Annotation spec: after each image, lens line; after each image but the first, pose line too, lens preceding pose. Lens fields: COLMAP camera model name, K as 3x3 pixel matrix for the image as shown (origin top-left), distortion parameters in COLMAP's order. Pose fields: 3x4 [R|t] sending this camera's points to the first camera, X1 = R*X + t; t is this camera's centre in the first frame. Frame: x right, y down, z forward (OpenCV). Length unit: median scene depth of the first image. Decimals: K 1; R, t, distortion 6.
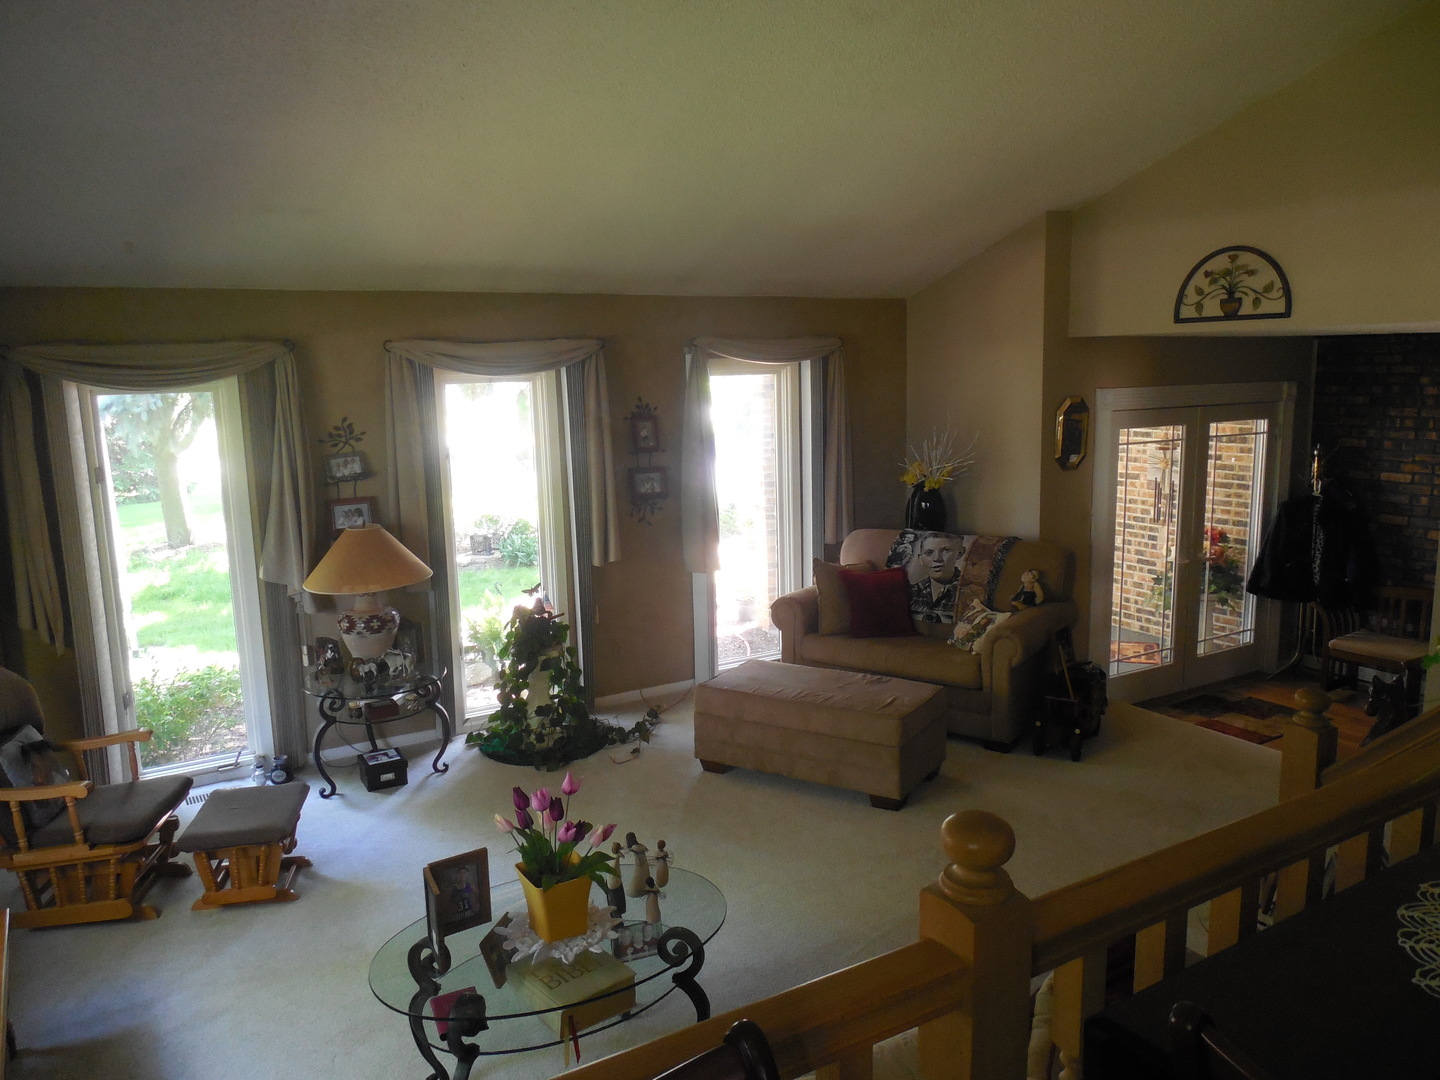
lens RADIAL K [[1082.6, 0, 719.1], [0, 1082.6, 538.1], [0, 0, 1]] dist [-0.004973, -0.003916]
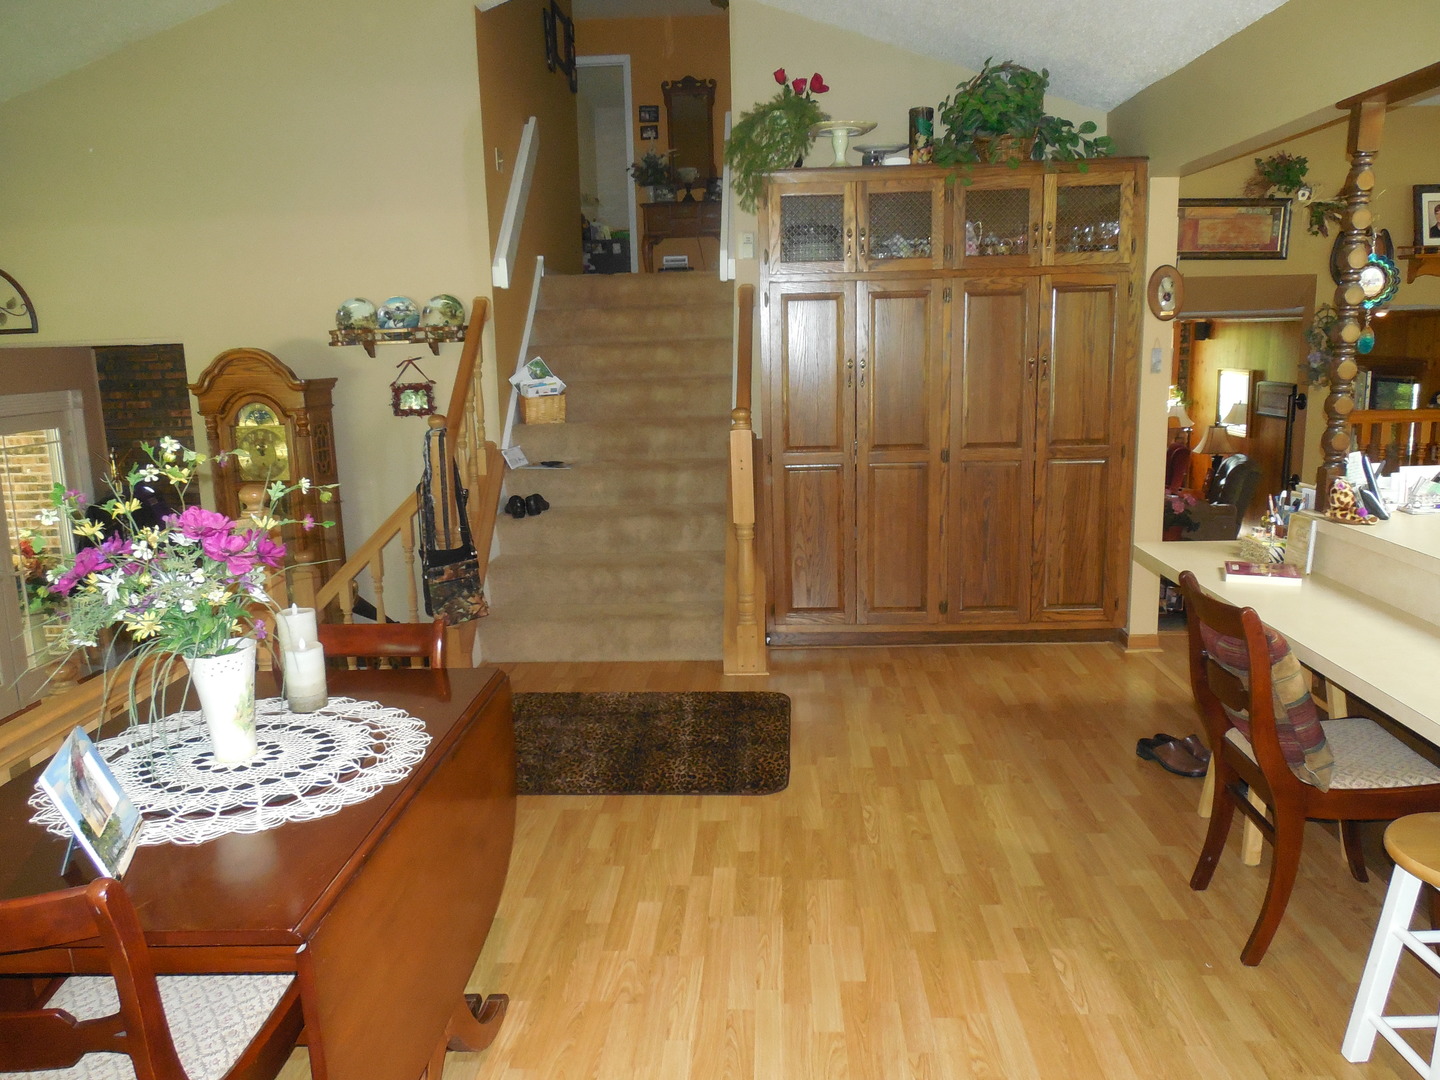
lens RADIAL K [[1082.6, 0, 722.0], [0, 1082.6, 544.1], [0, 0, 1]] dist [-0.004973, -0.003916]
pose [[0.551405, -0.155964, 0.819529, -0.000131], [0.153416, 0.984572, 0.084149, 0.011856], [-0.820009, 0.079329, 0.566826, -0.117727]]
